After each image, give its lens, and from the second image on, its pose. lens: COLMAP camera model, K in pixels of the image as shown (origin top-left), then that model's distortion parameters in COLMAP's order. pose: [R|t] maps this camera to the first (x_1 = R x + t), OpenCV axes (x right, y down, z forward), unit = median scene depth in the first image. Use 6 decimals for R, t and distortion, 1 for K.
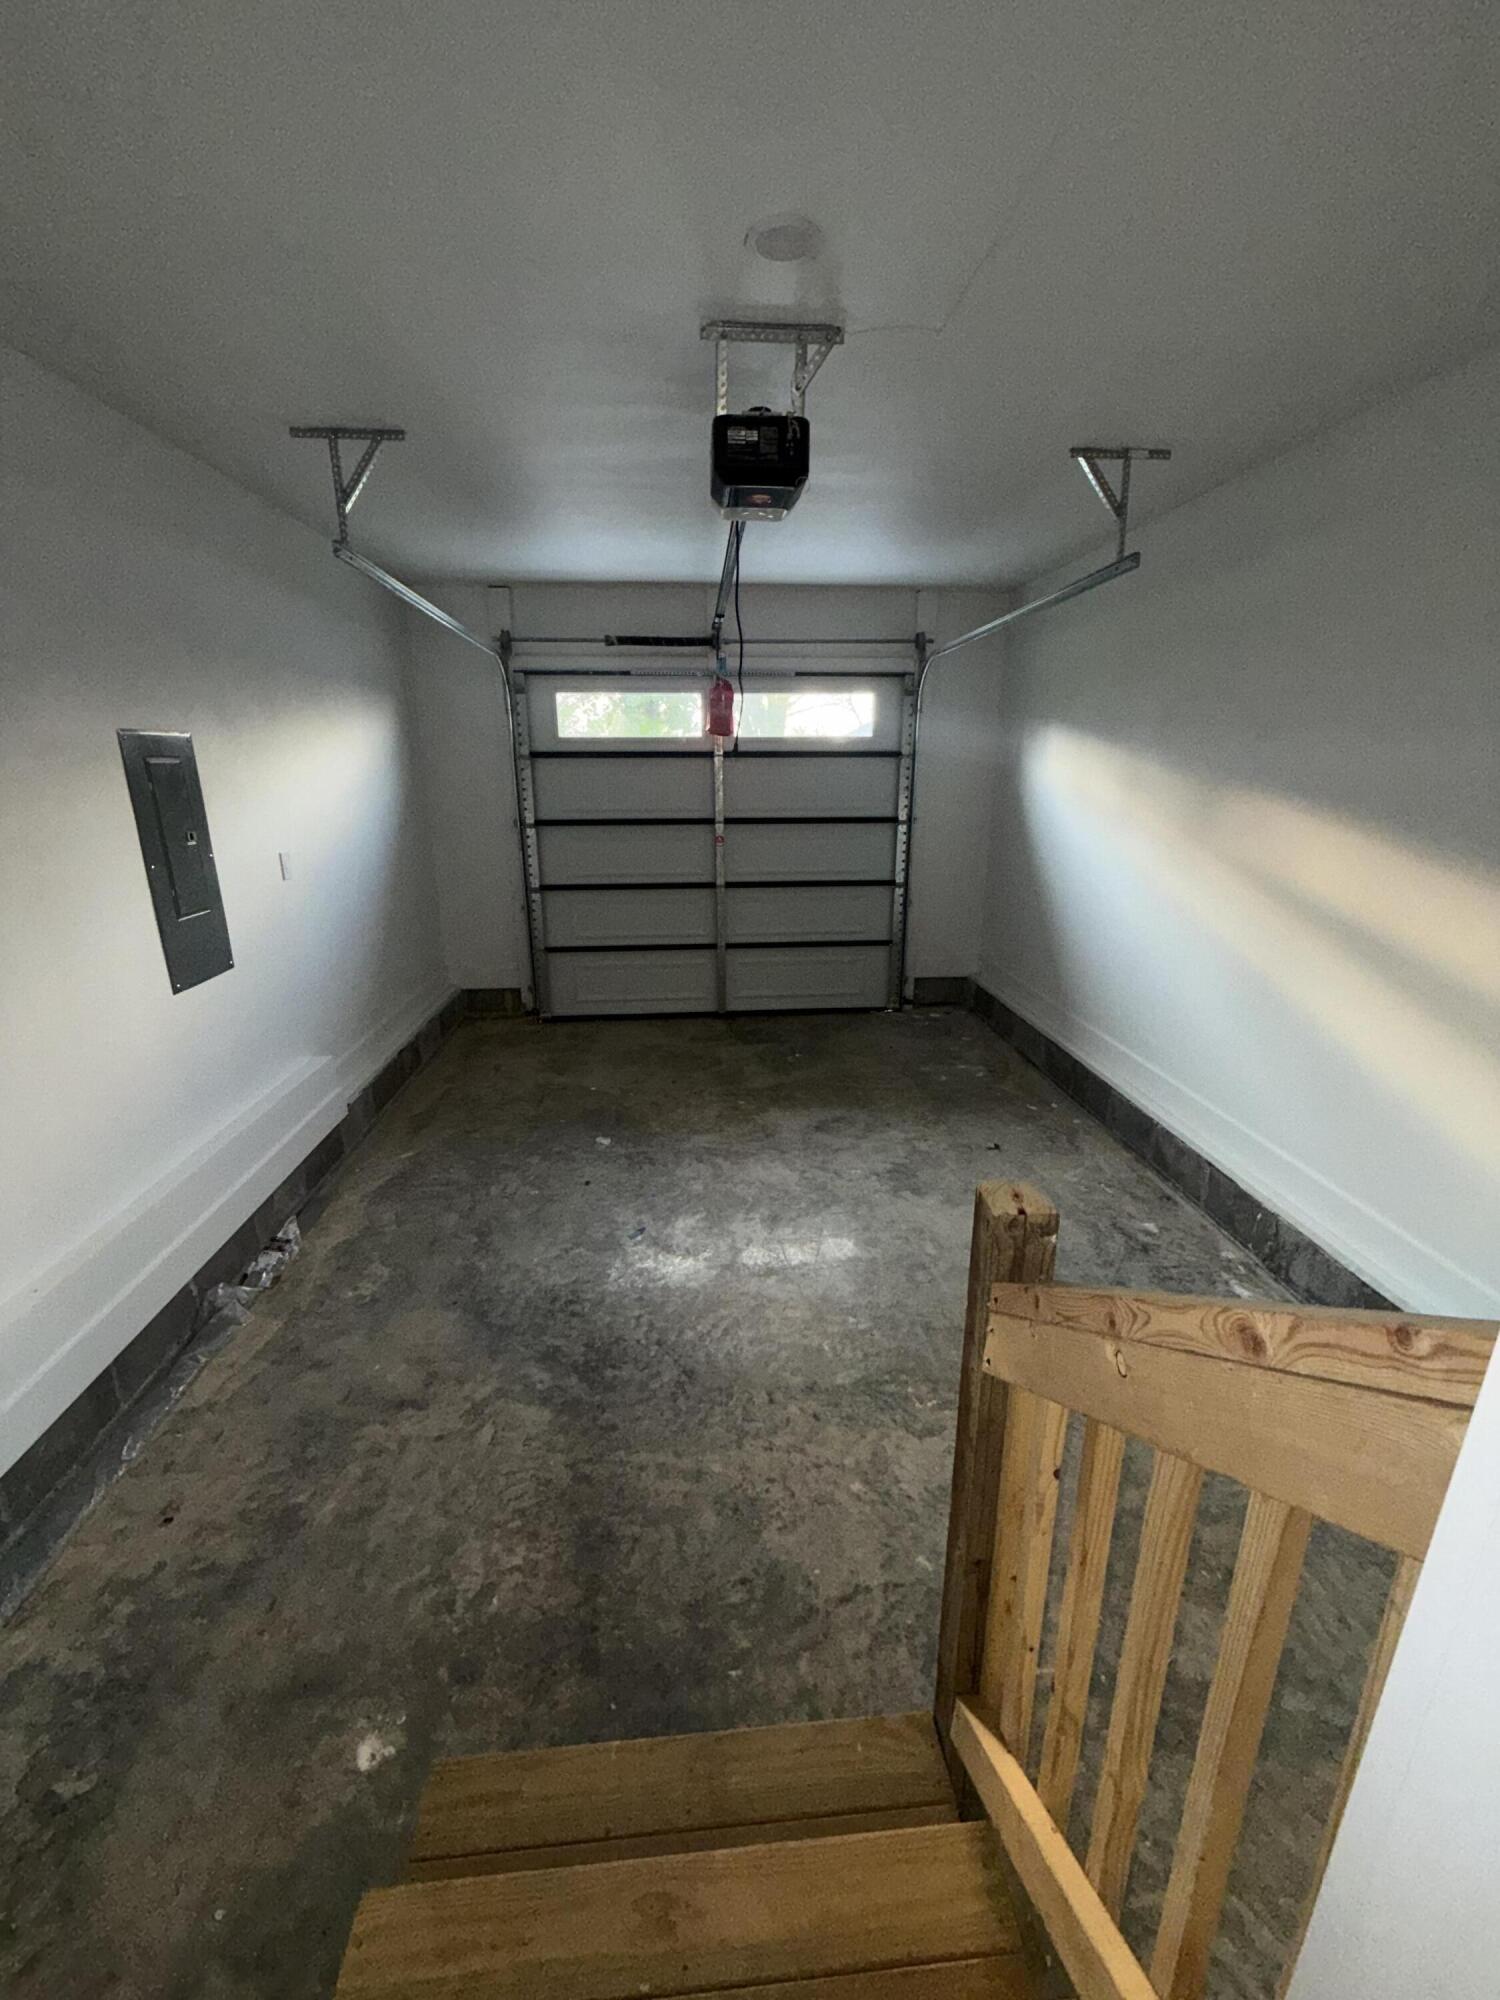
lens RADIAL K [[798.7, 0, 752.2], [0, 798.7, 996.4], [0, 0, 1]] dist [-0.000739, 0.000127]
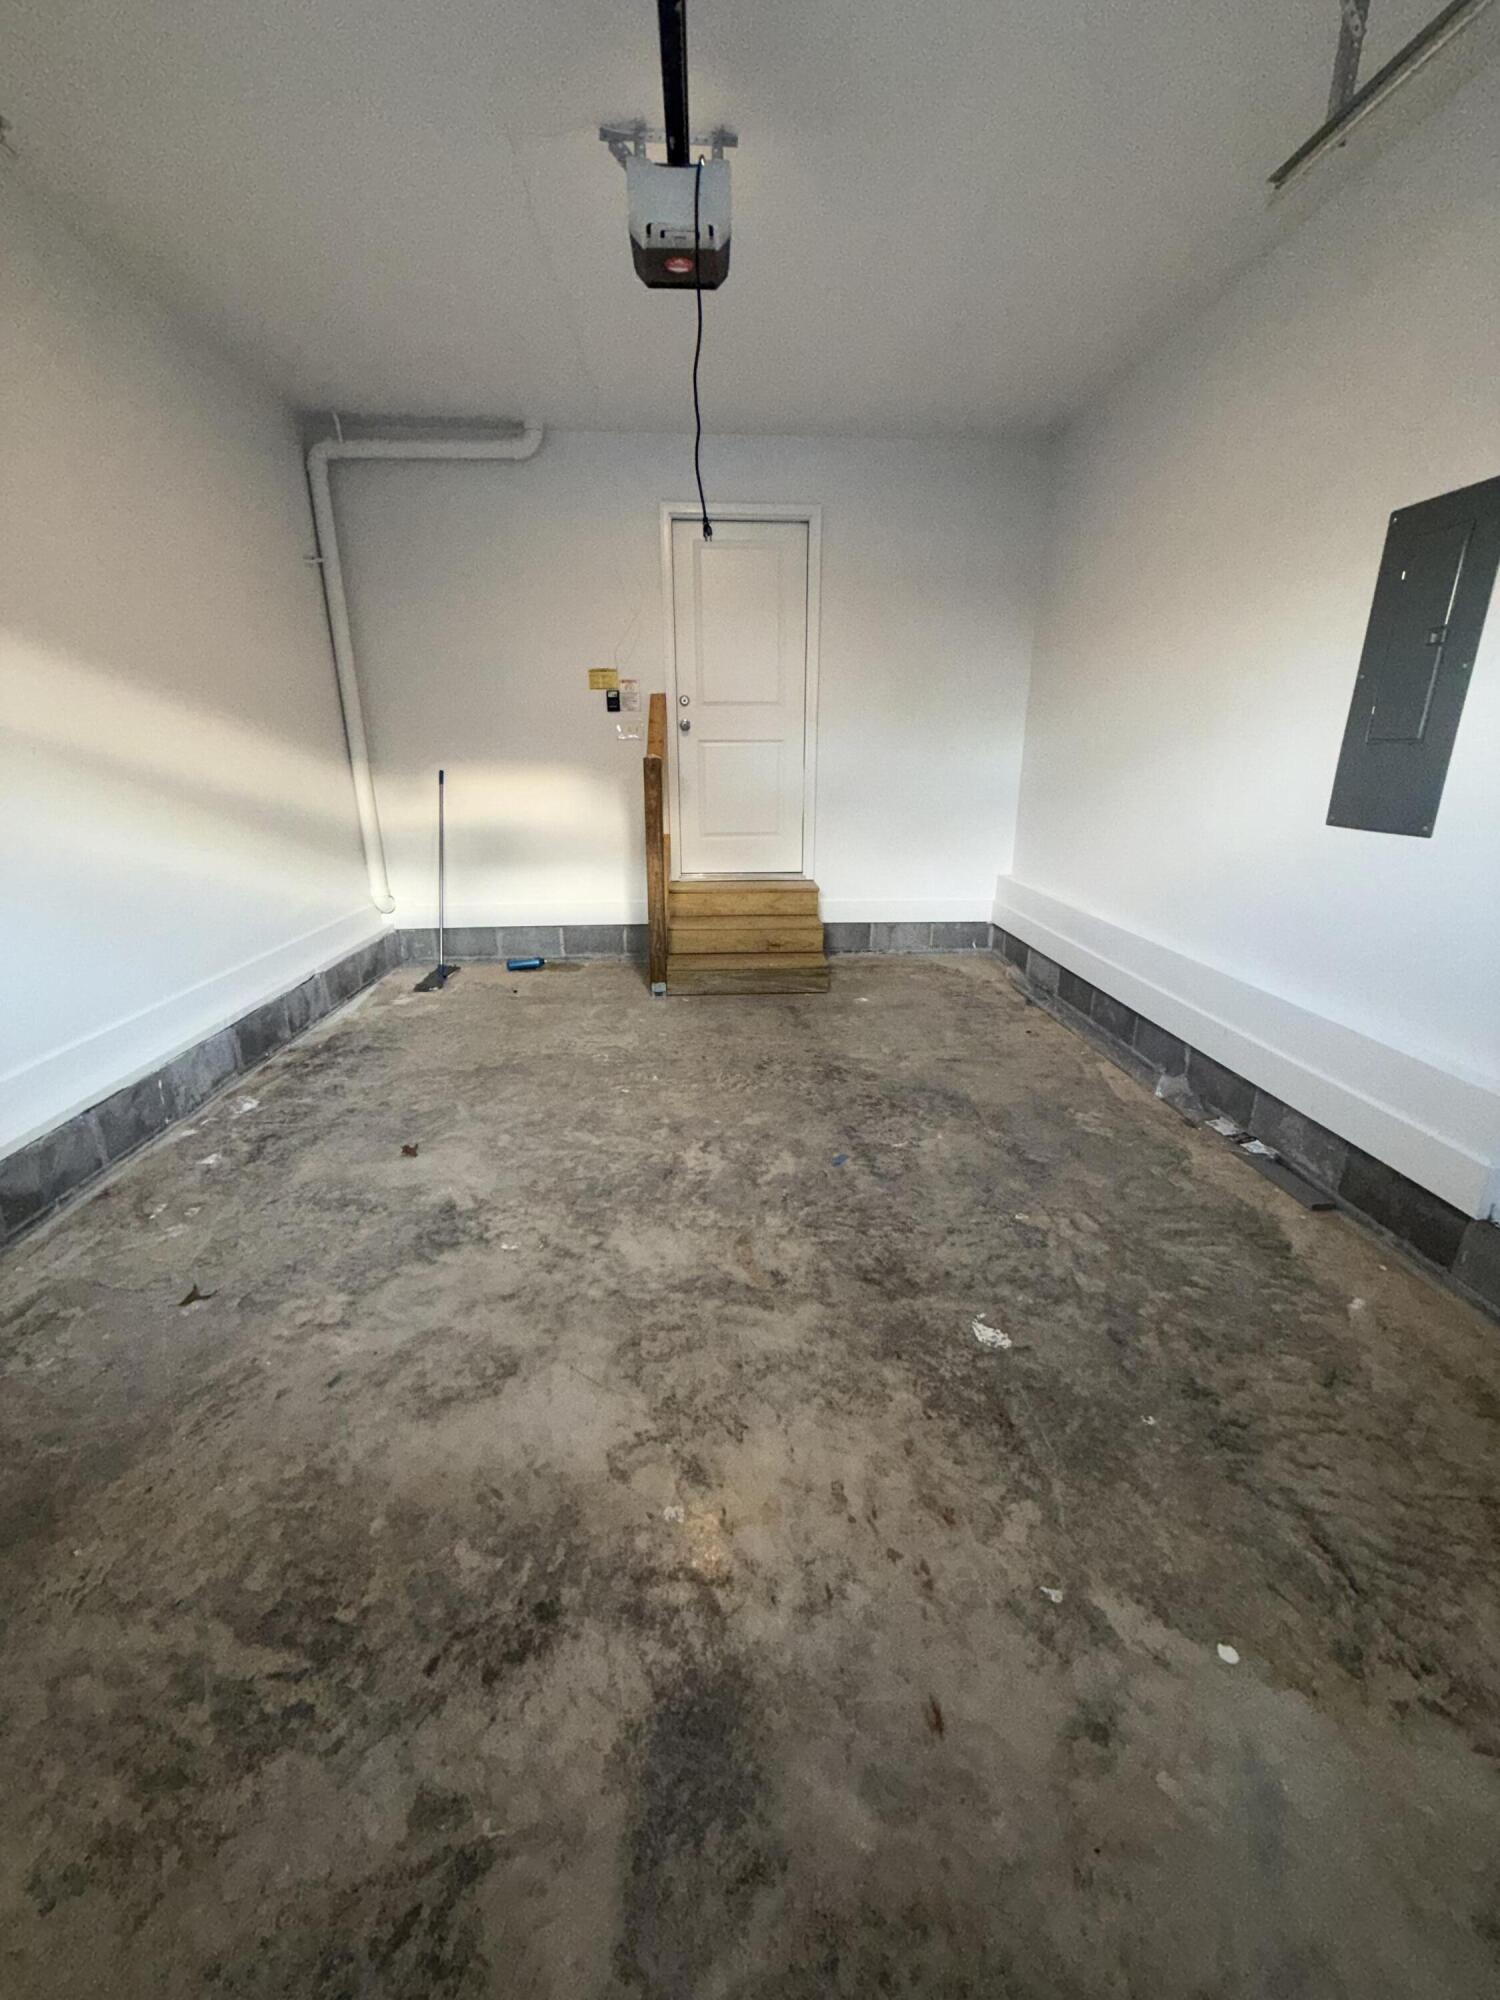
lens RADIAL K [[798.7, 0, 750.6], [0, 798.7, 995.3], [0, 0, 1]] dist [-0.000739, 0.000127]
pose [[-0.999745, -0.002271, 0.022451, -0.068005], [0.010666, 0.829207, 0.558840, -0.292228], [-0.019885, 0.558937, -0.828972, 1.533085]]
